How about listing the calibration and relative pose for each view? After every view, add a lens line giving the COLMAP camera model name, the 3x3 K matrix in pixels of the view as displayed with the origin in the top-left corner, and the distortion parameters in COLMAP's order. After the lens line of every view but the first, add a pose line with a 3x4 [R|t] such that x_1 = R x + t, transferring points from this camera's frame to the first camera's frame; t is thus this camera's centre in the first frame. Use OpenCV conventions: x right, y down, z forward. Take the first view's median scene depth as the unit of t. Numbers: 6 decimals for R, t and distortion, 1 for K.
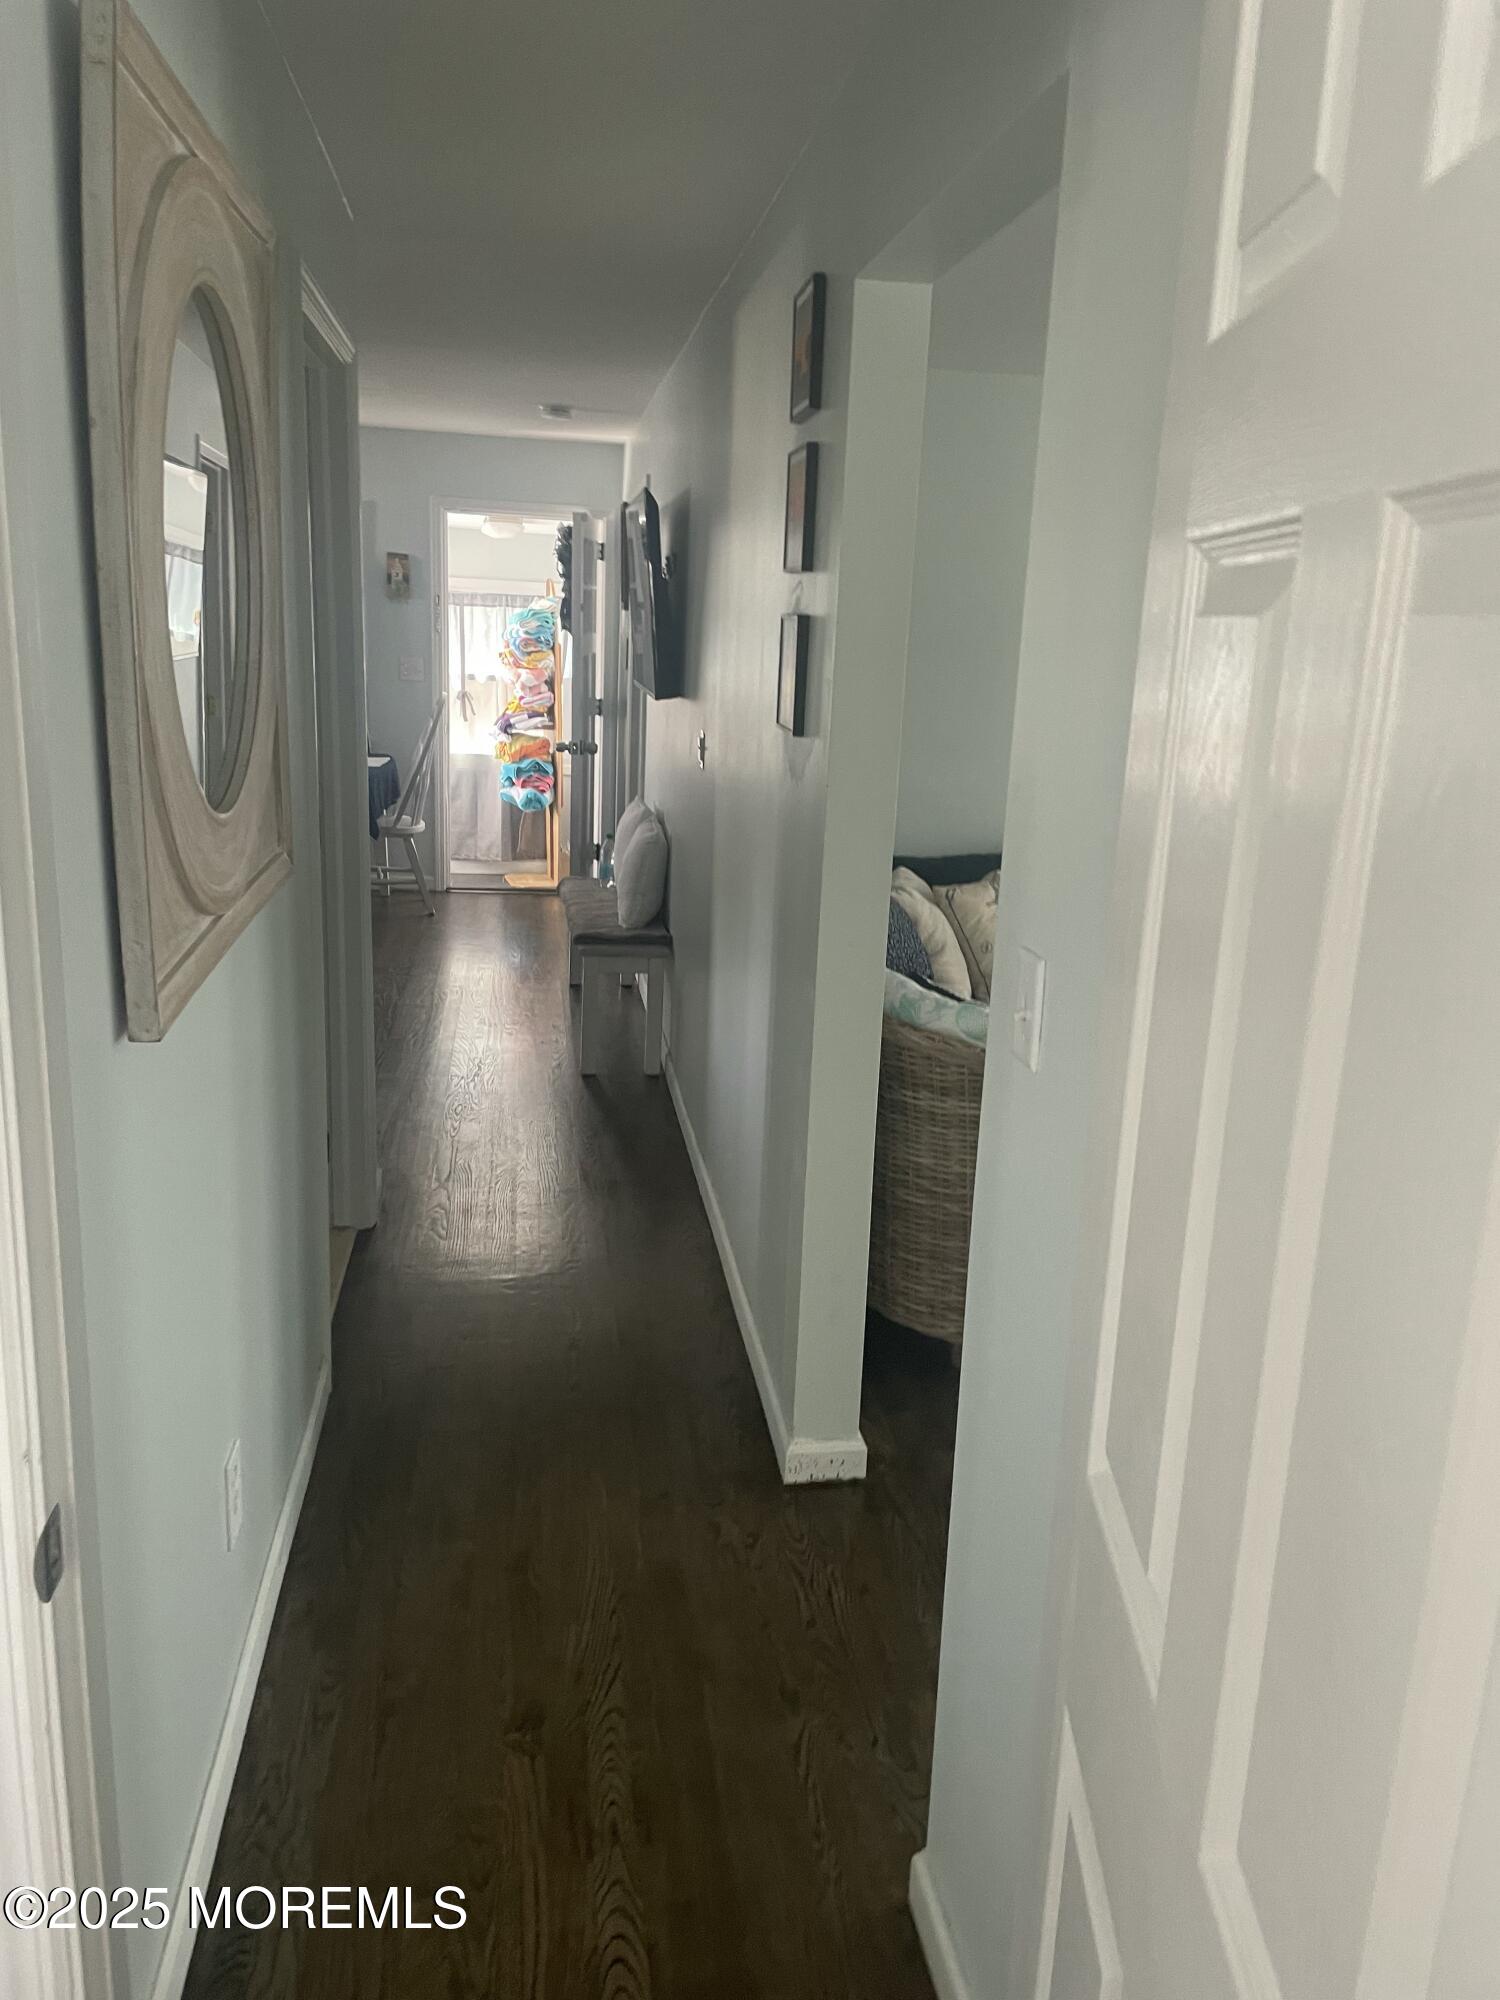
lens RADIAL K [[1500.9, 0, 756.0], [0, 1500.9, 995.5], [0, 0, 1]] dist [0.047407, -0.058762]
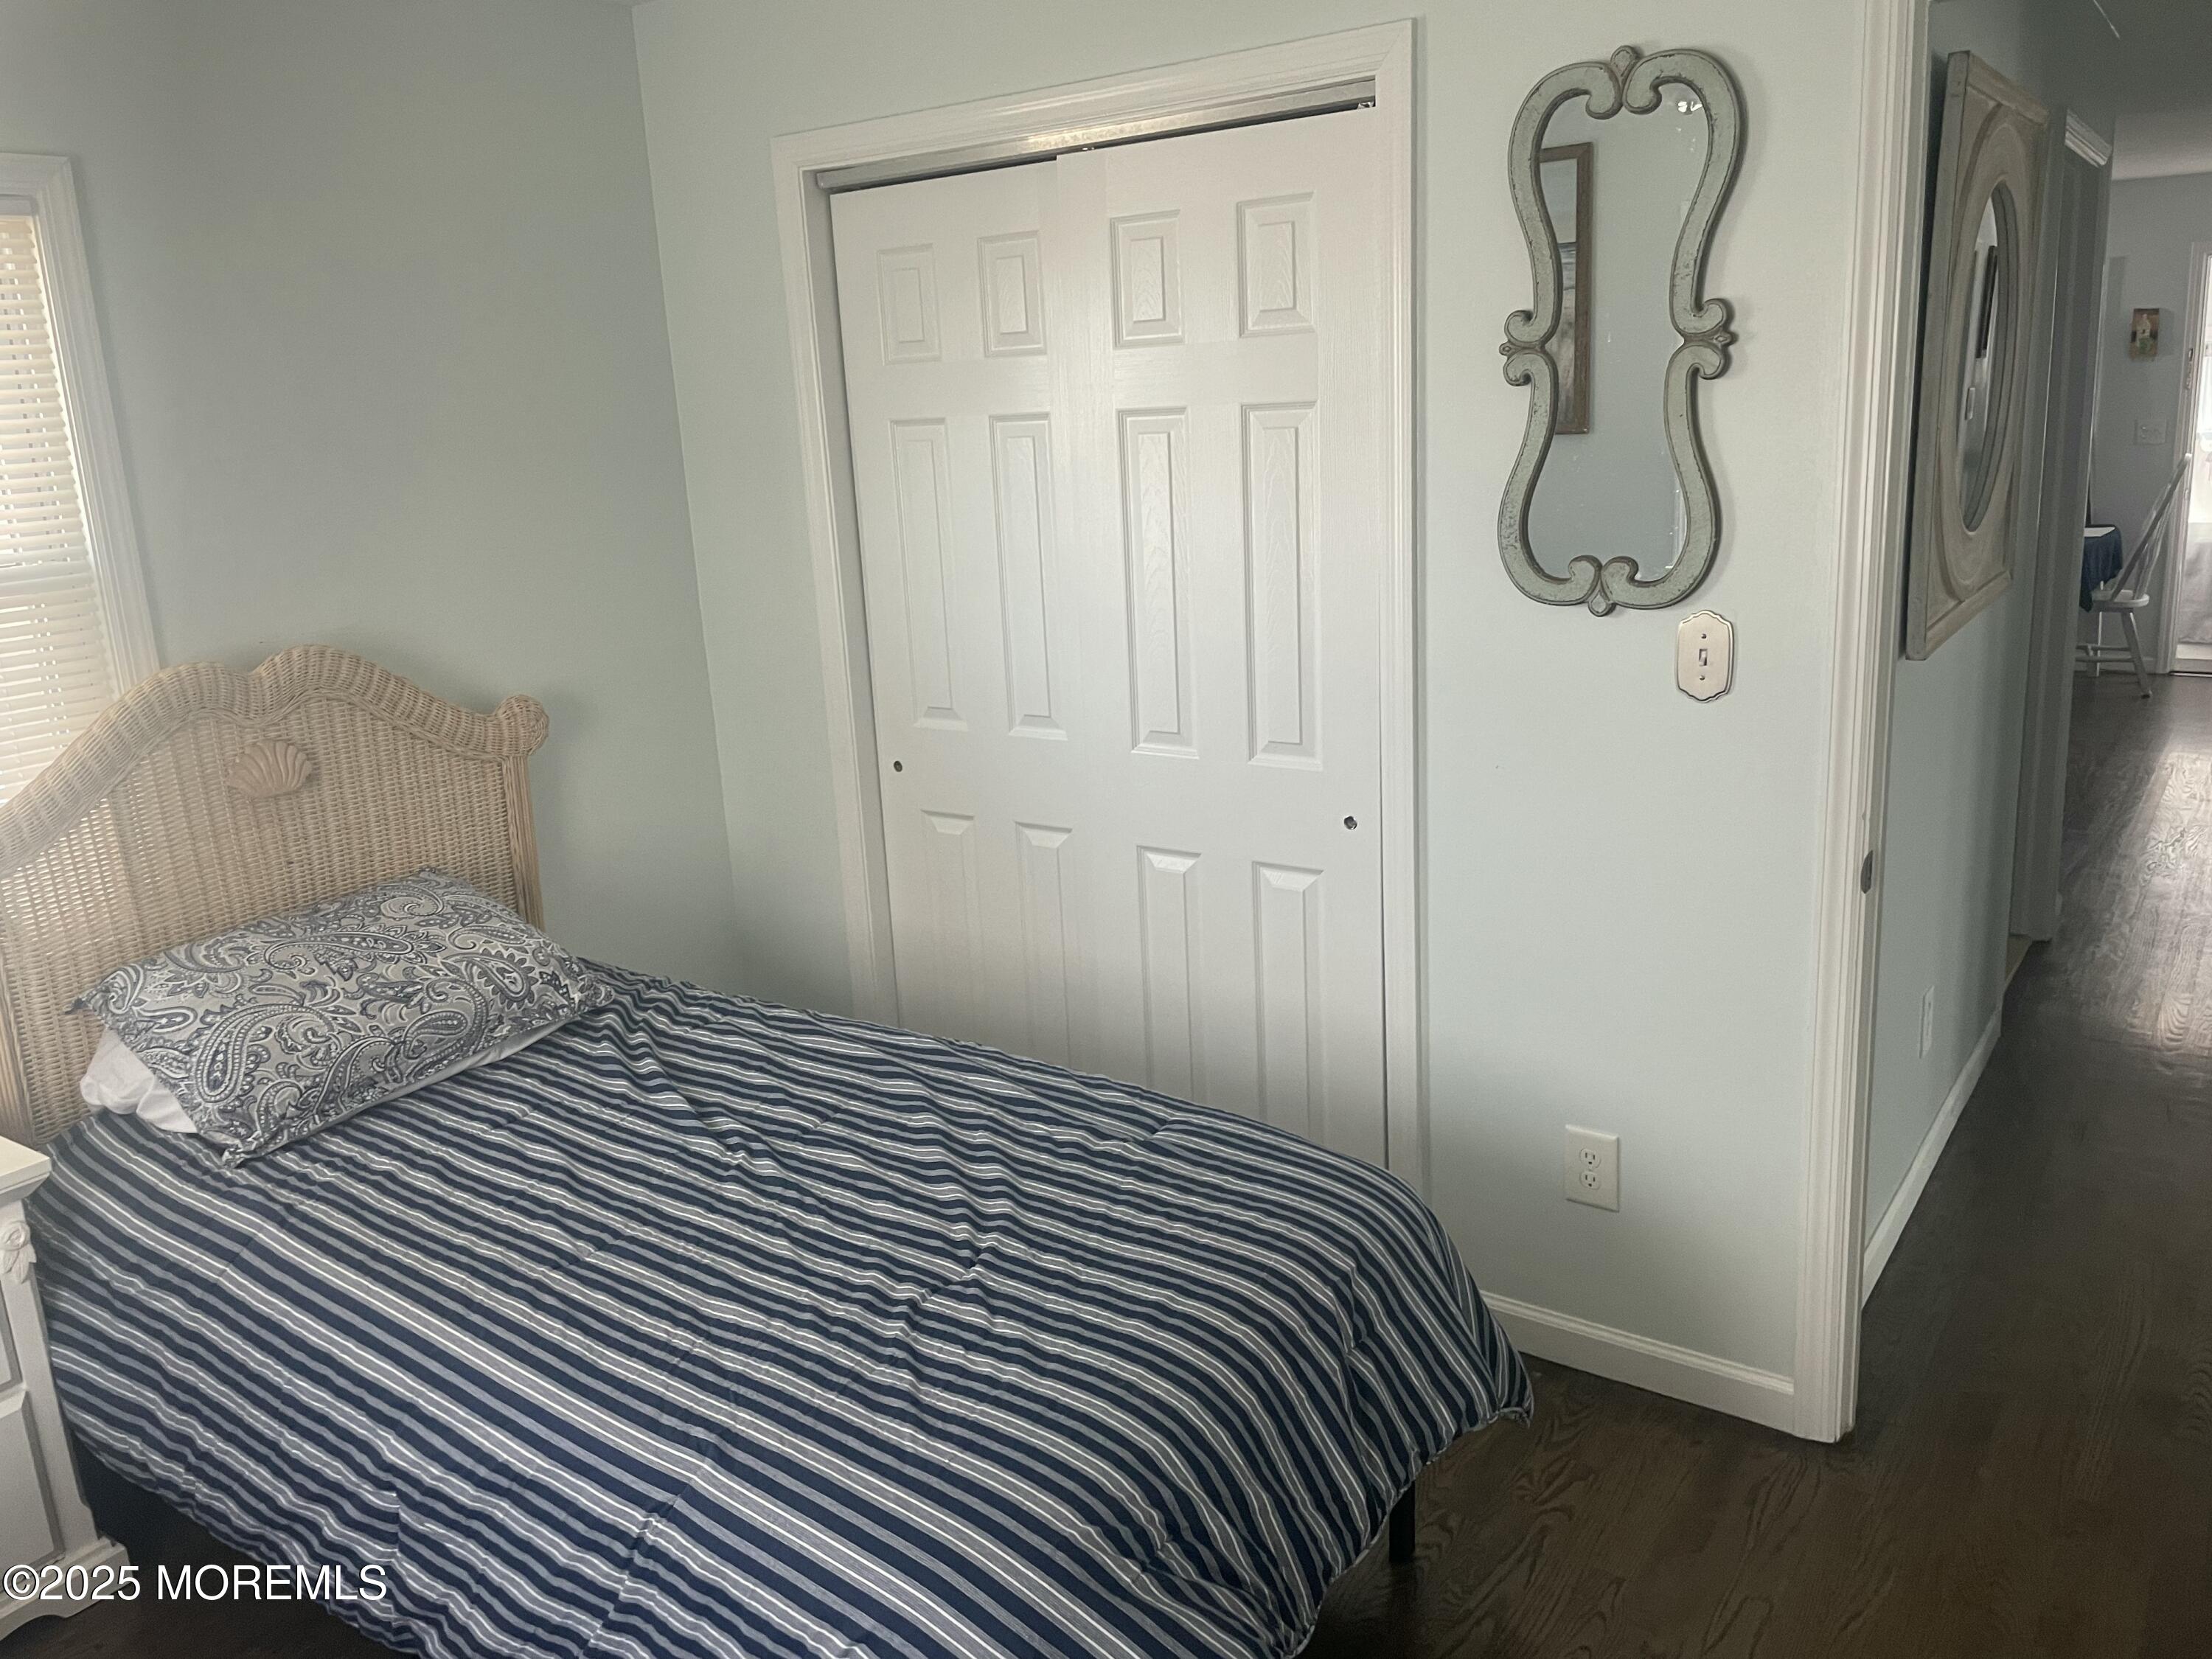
lens RADIAL K [[1660.0, 0, 1105.4], [0, 1660.0, 829.4], [0, 0, 1]] dist [0.047407, -0.058762]
pose [[0.714576, 0.080622, -0.694897, 0.053954], [-0.079611, 0.996256, 0.033720, 0.048246], [0.695014, 0.031226, 0.718318, -0.200359]]
